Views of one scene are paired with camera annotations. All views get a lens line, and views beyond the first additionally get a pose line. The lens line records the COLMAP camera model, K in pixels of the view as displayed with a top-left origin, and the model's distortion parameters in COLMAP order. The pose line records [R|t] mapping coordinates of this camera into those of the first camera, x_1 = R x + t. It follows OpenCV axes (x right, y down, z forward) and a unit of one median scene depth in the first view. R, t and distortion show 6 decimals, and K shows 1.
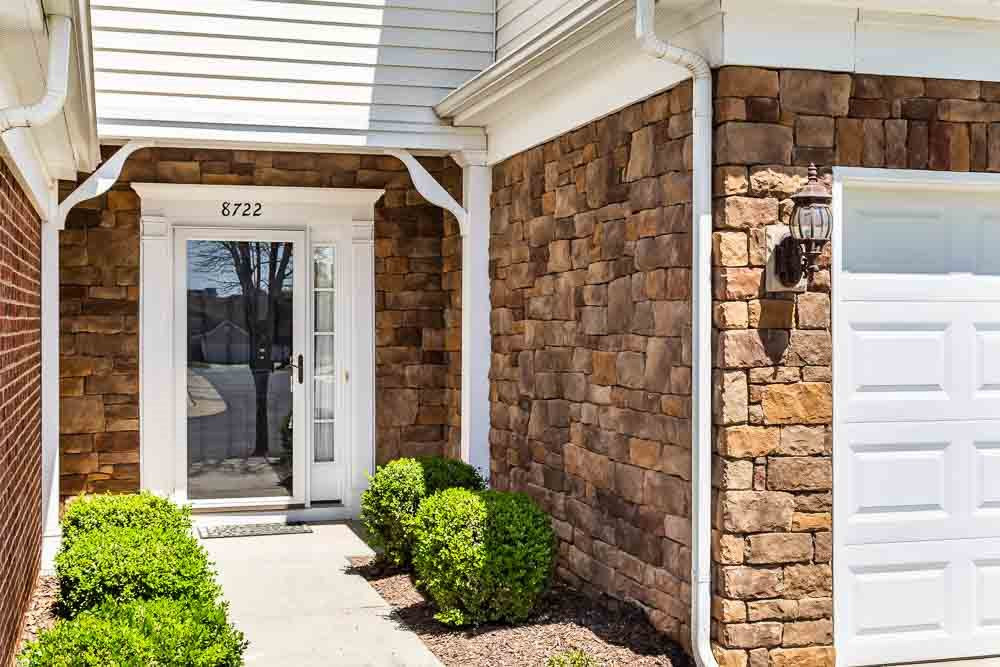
lens RADIAL K [[1219.0, 0, 500.3], [0, 1219.0, 329.9], [0, 0, 1]] dist [0.009252, 0.000000]
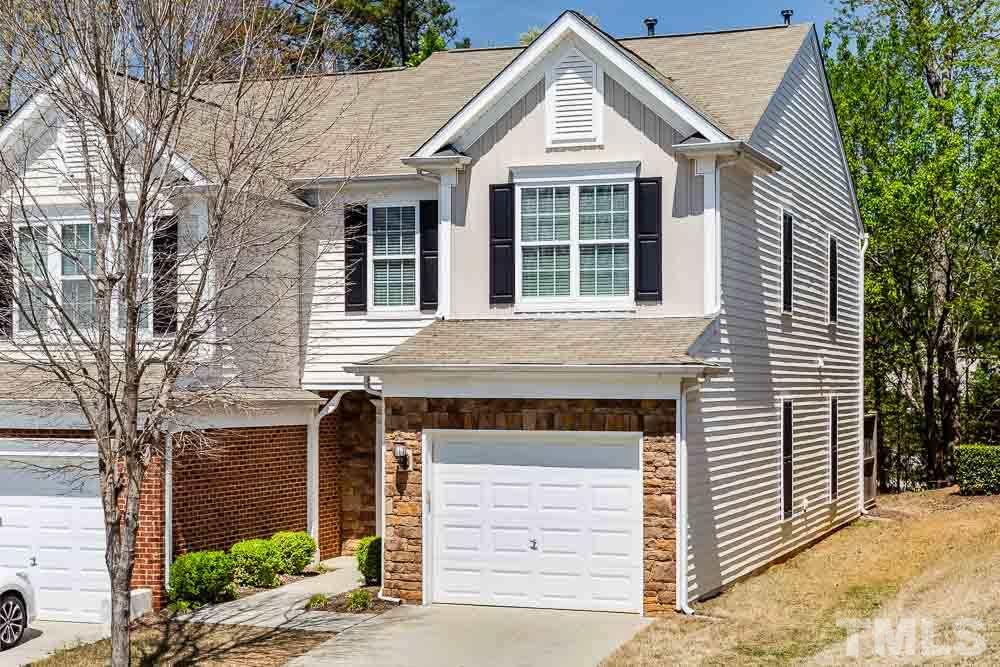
lens RADIAL K [[1663.3, 0, 499.7], [0, 1663.3, 335.2], [0, 0, 1]] dist [-0.007613, 0.000000]
pose [[0.784976, -0.019530, -0.619219, 2.928926], [-0.001578, 0.999437, -0.033522, -0.226843], [0.619525, 0.027291, 0.784503, -2.059139]]
